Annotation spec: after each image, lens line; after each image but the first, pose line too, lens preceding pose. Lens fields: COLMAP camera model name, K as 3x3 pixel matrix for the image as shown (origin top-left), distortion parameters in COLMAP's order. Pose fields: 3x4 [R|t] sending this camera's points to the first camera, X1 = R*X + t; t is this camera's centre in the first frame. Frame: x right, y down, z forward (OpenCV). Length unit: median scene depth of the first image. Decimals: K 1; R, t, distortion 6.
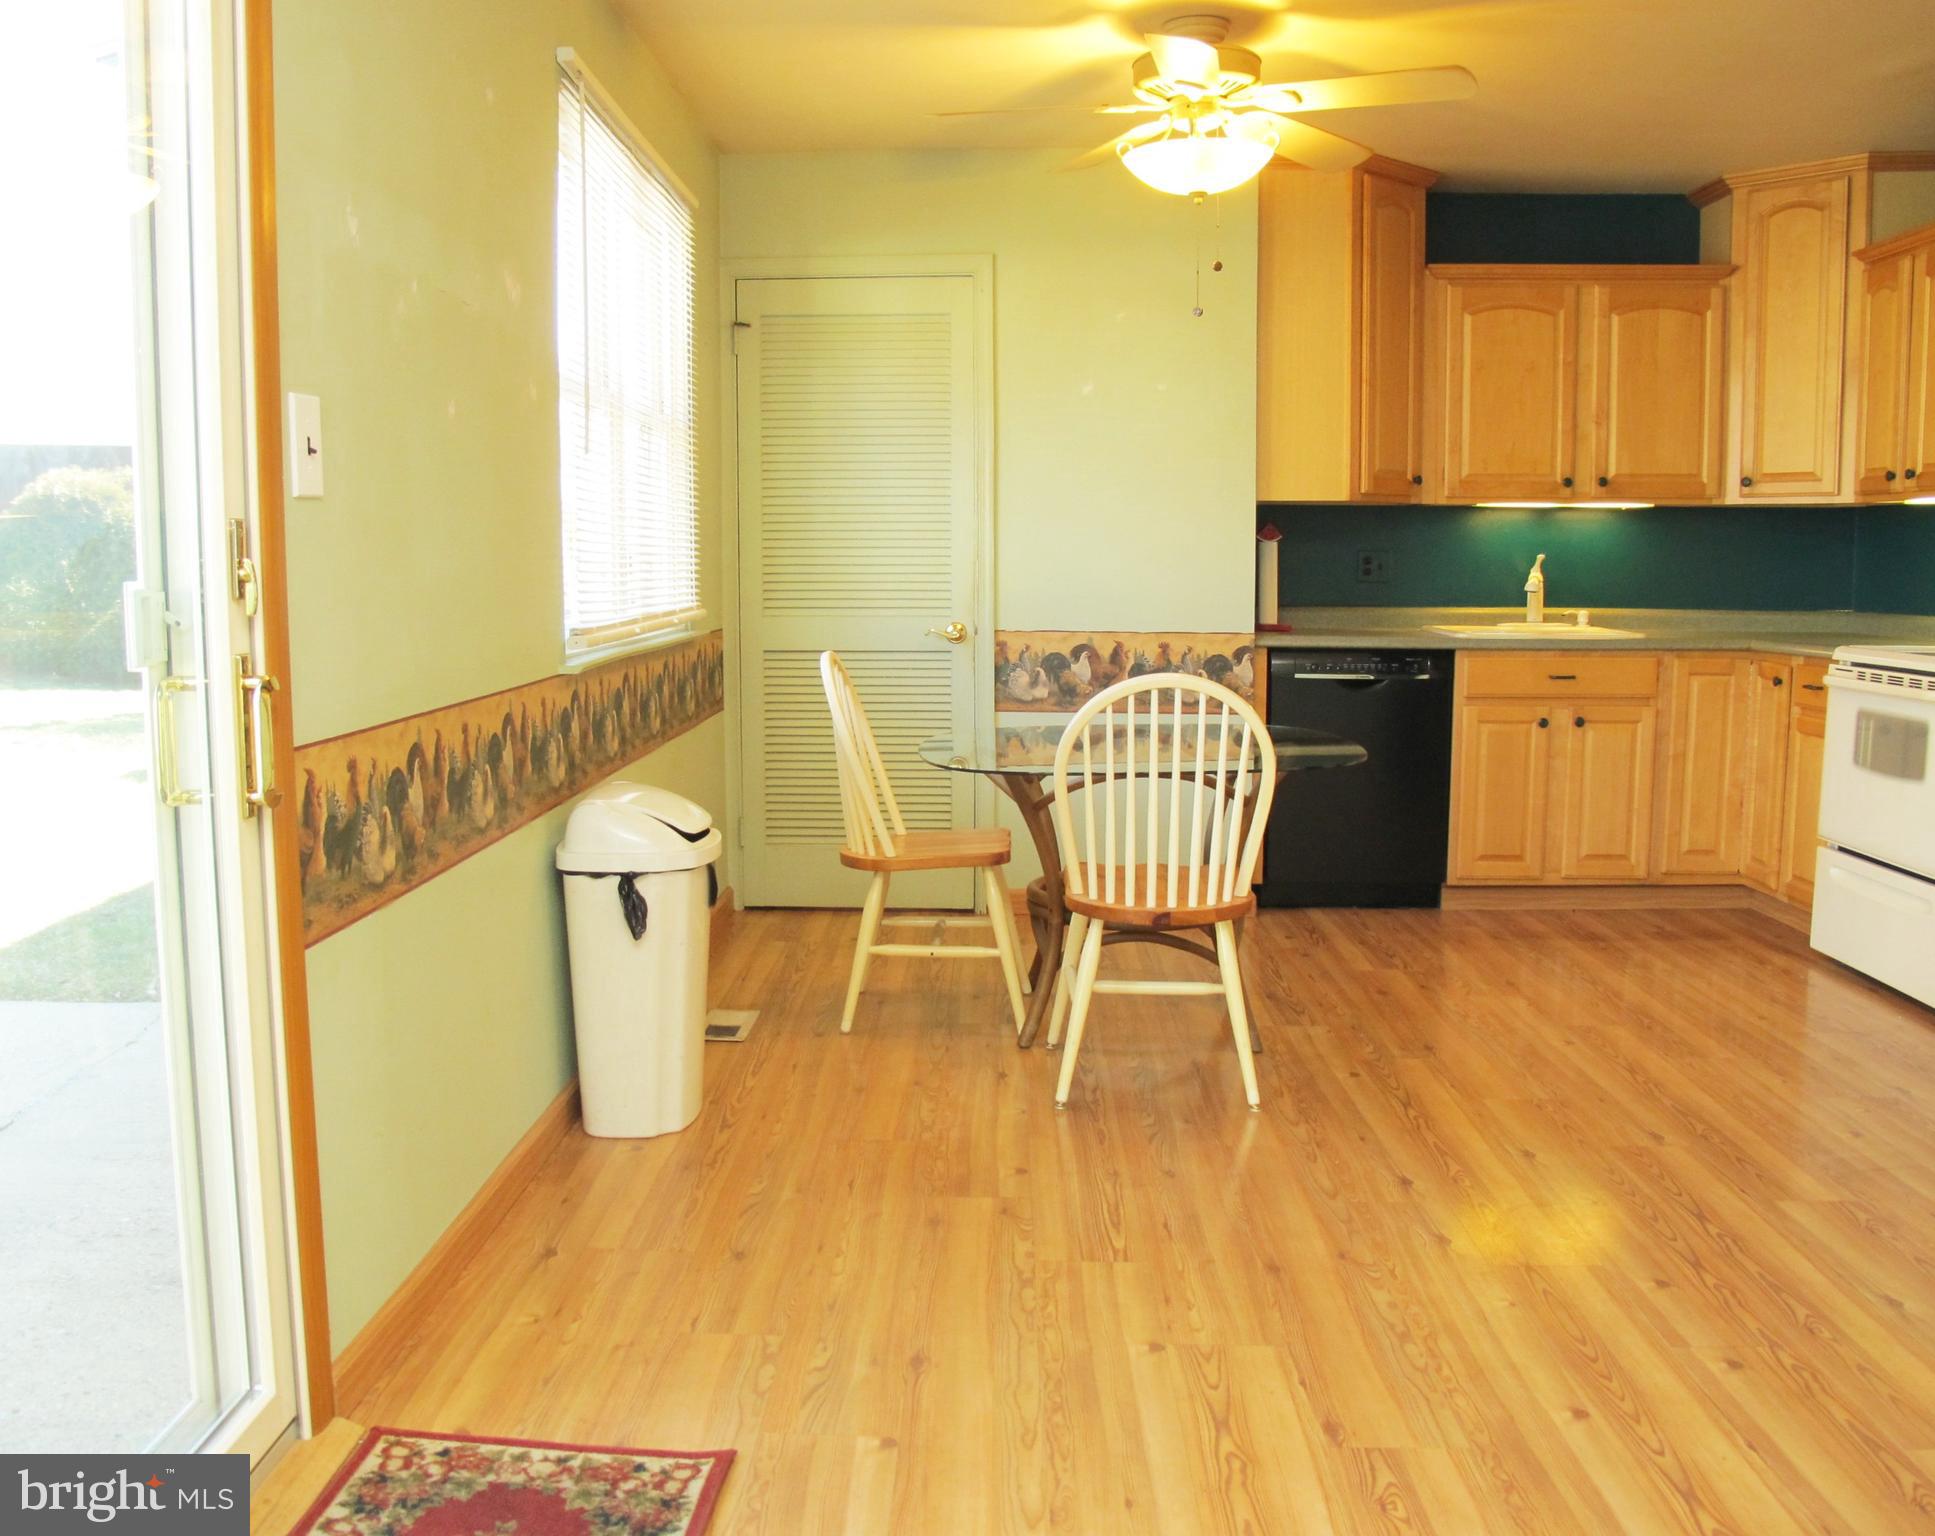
lens RADIAL K [[1794.5, 0, 967.5], [0, 1794.5, 768.0], [0, 0, 1]] dist [-0.165645, 0.189962]
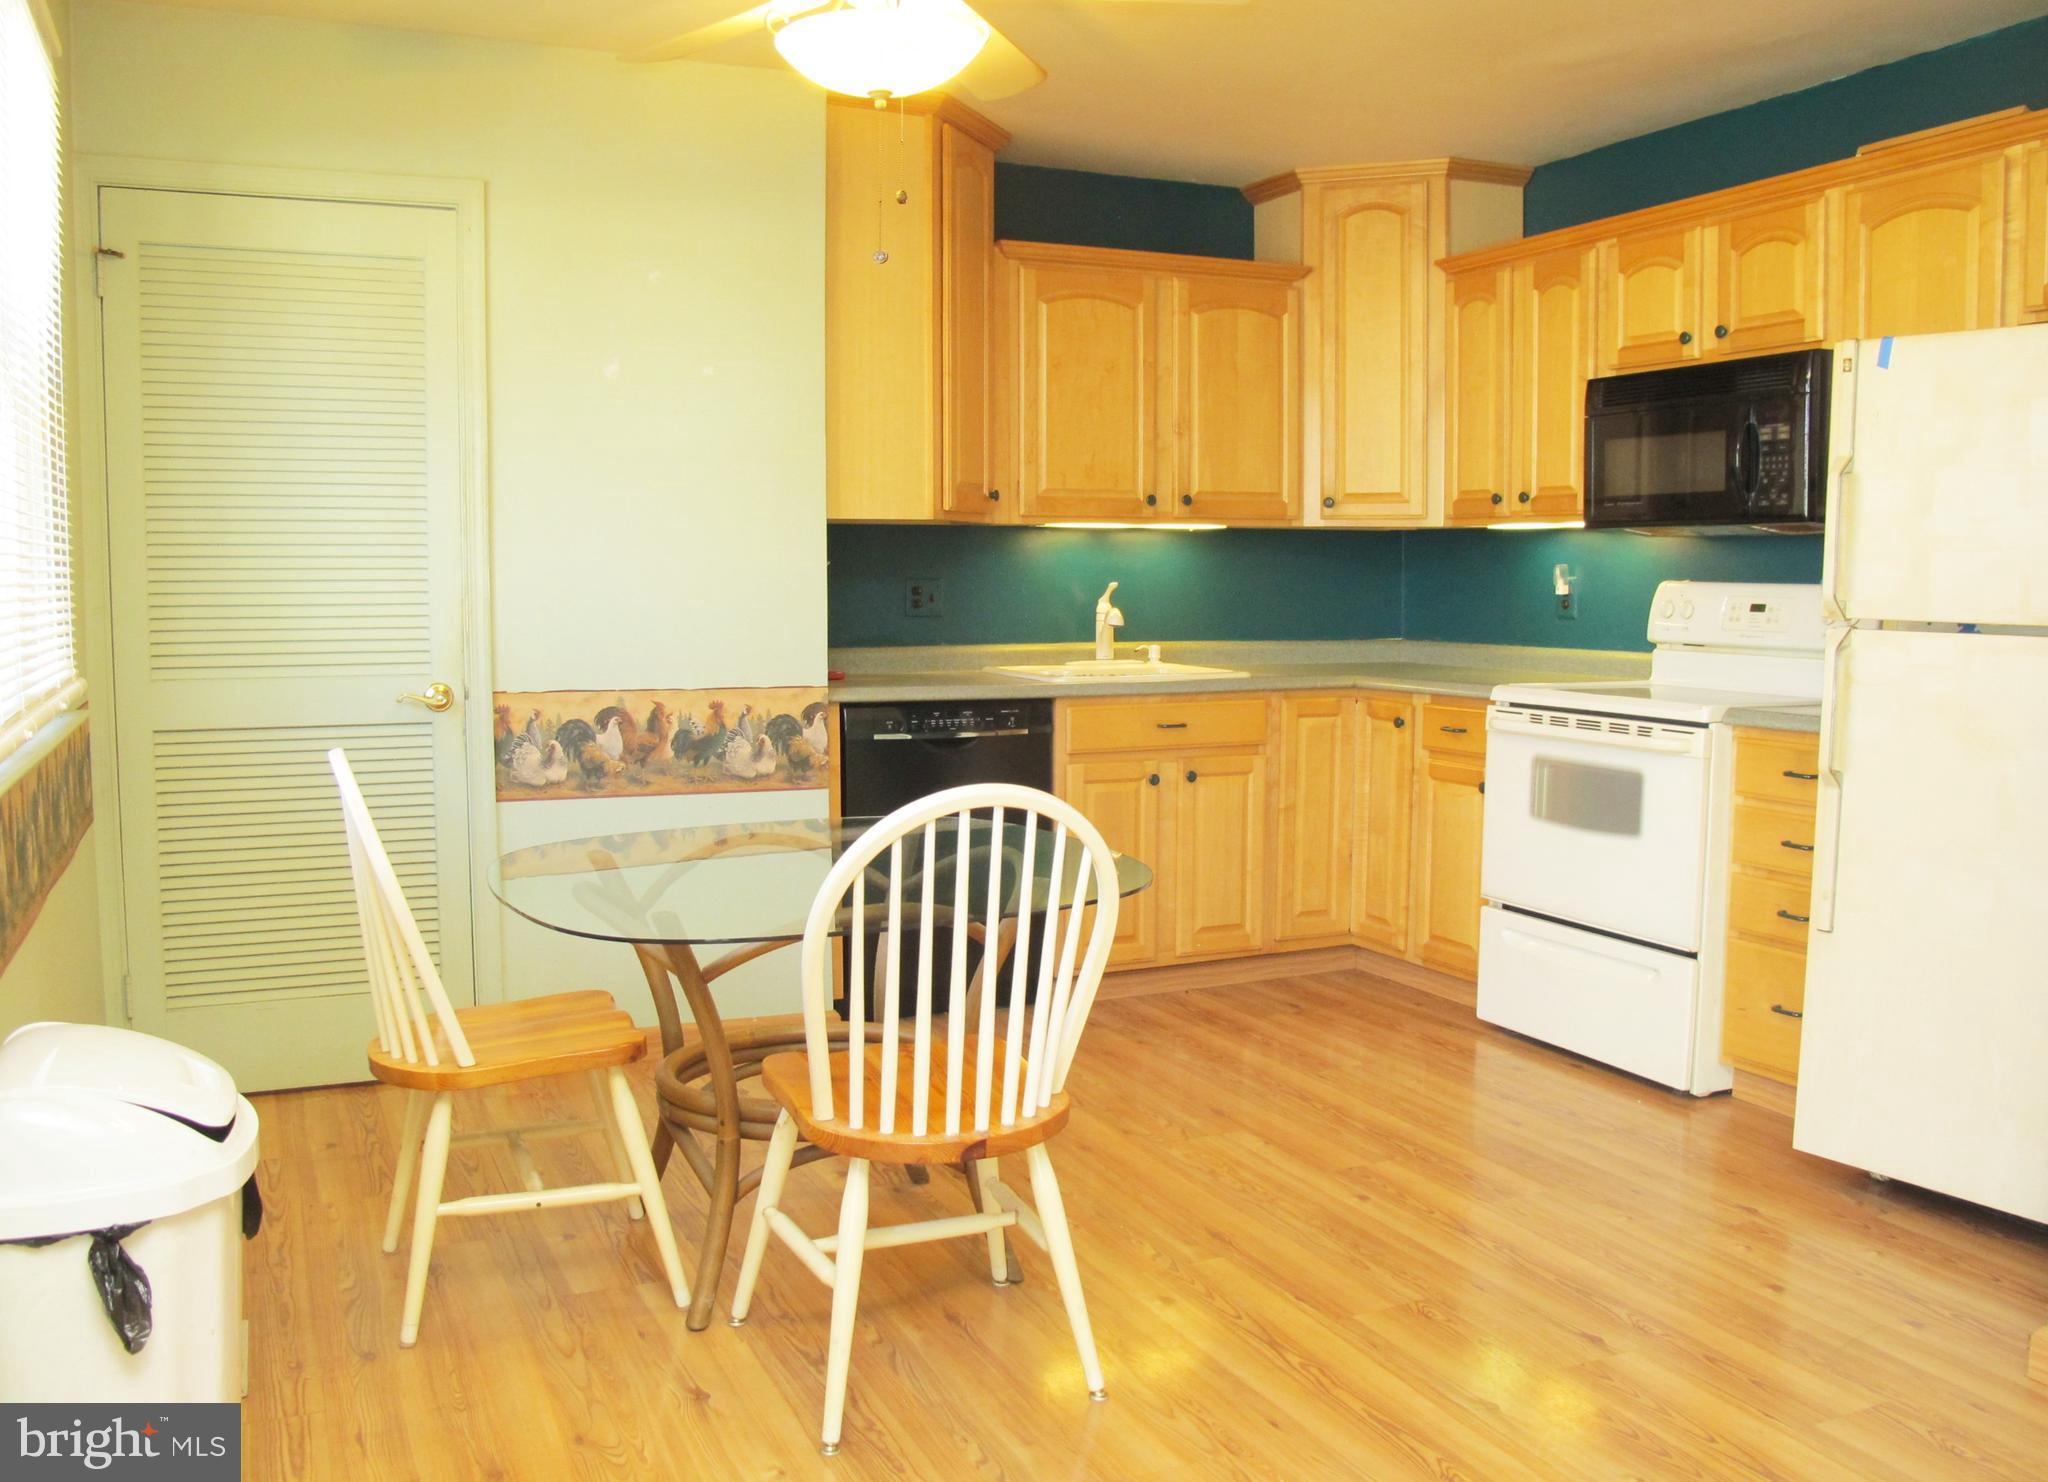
lens RADIAL K [[1760.7, 0, 1084.4], [0, 1760.7, 719.5], [0, 0, 1]] dist [-0.135486, 0.092056]
pose [[0.890180, -0.034148, 0.454328, -0.091647], [0.049445, 0.998538, -0.021826, -0.037662], [-0.452918, 0.041893, 0.890567, 0.252118]]
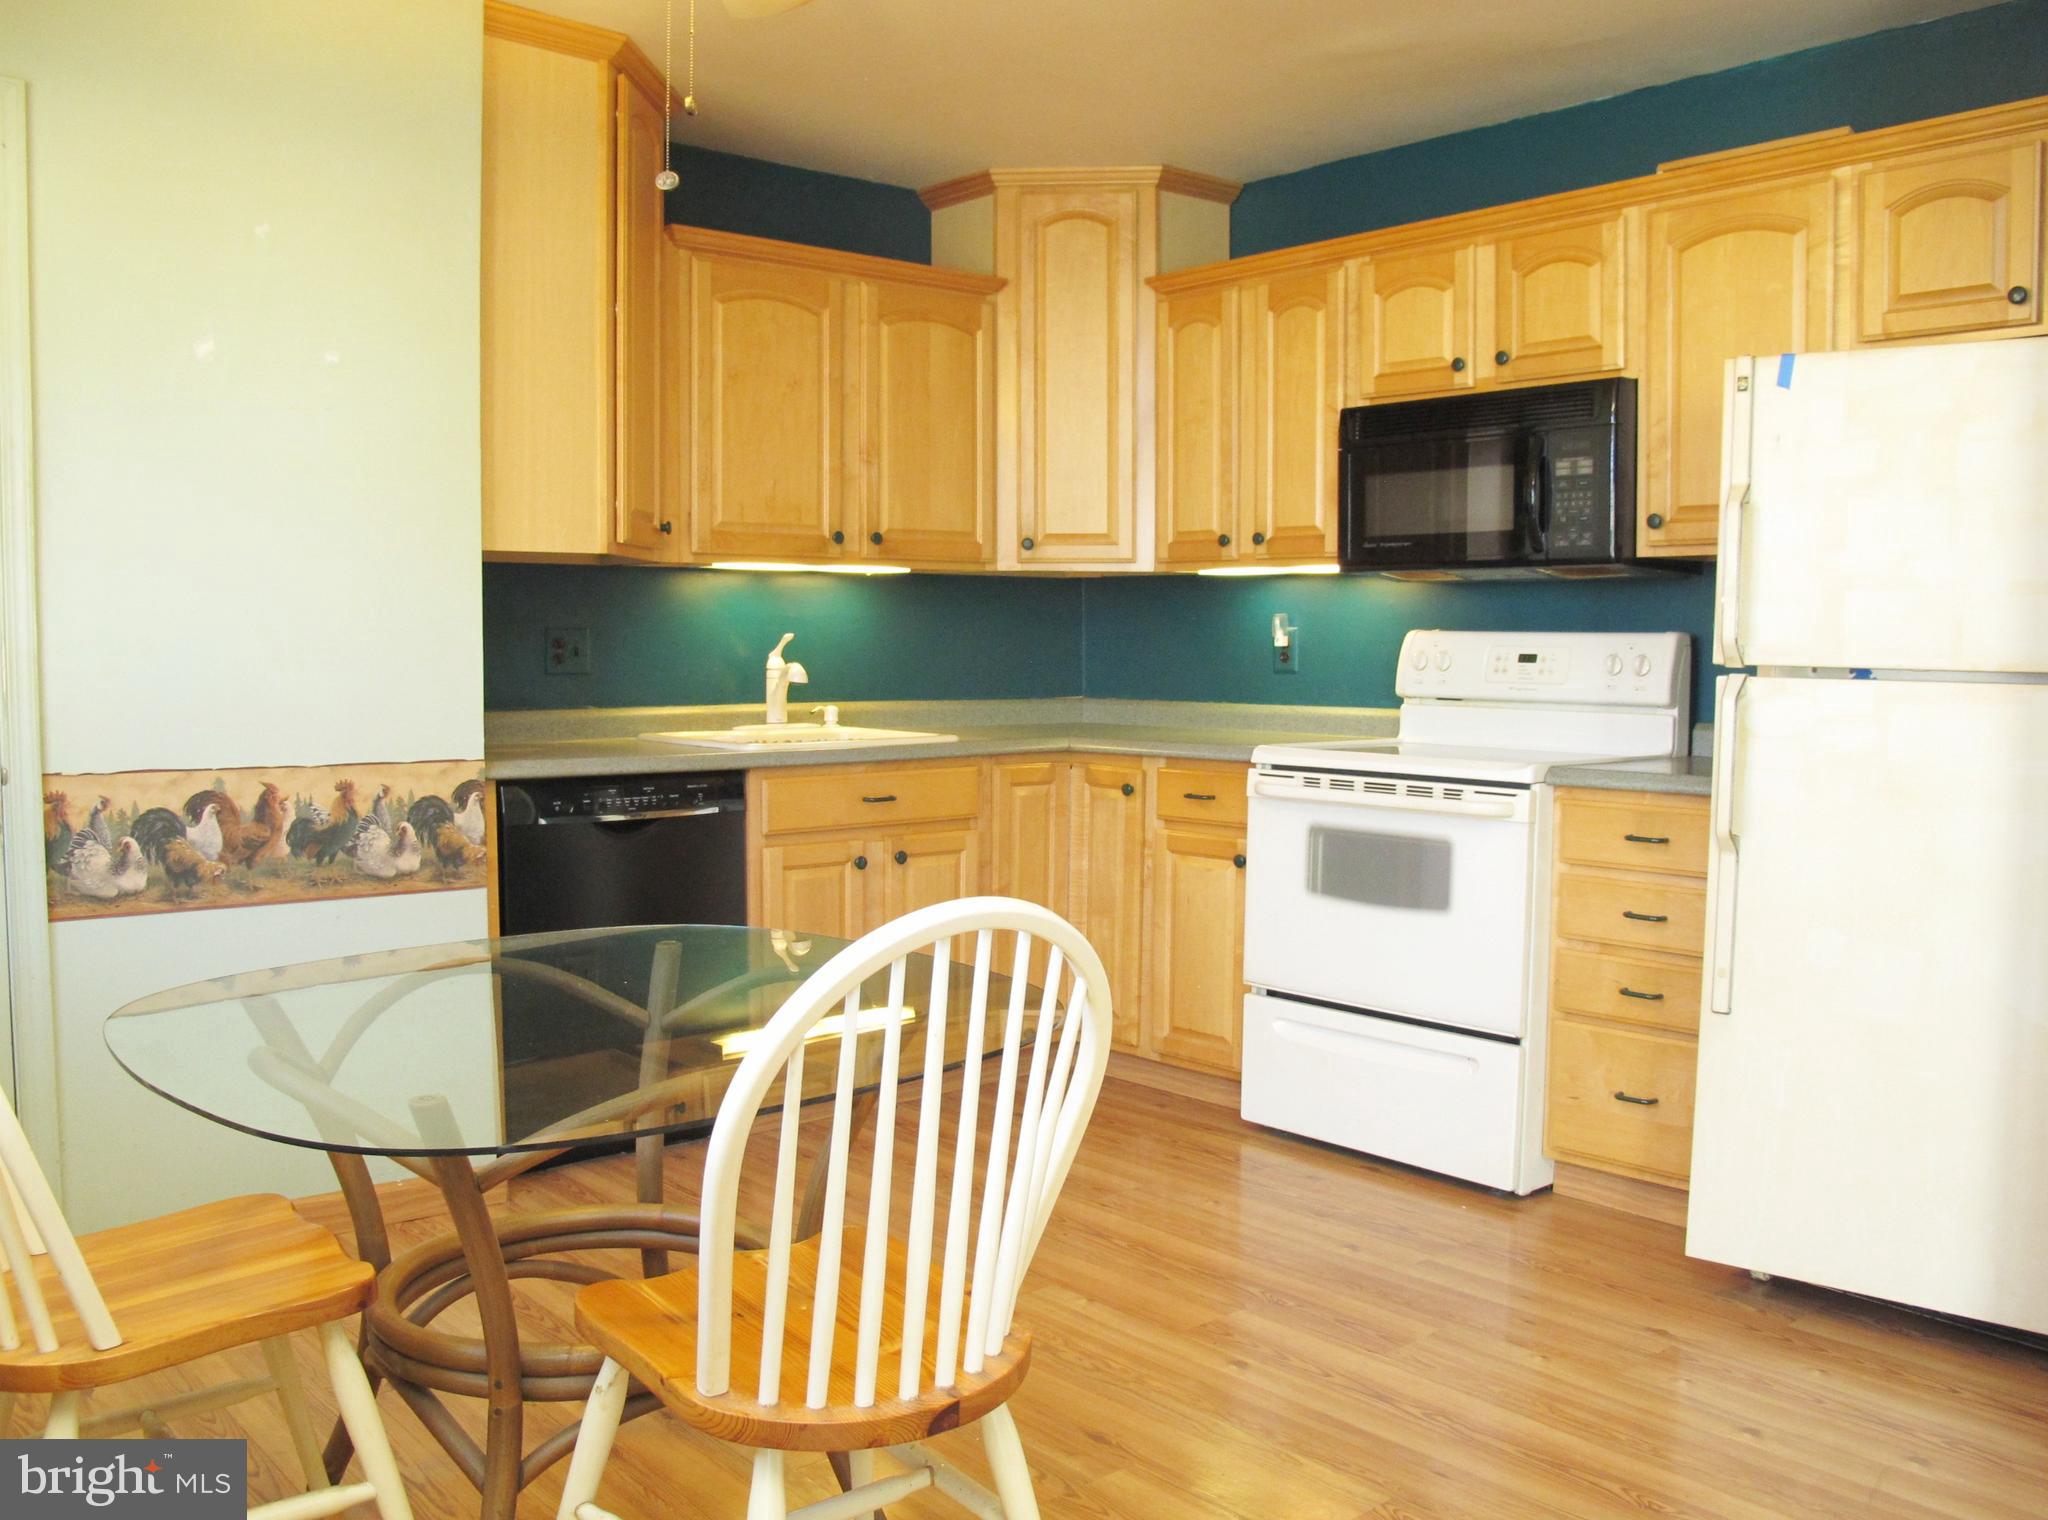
lens RADIAL K [[1762.2, 0, 1065.6], [0, 1762.2, 755.6], [0, 0, 1]] dist [-0.147056, 0.109686]
pose [[0.731439, -0.039888, 0.680740, -0.106422], [0.073767, 0.997058, -0.020838, -0.048269], [-0.677906, 0.065458, 0.732229, 0.405289]]
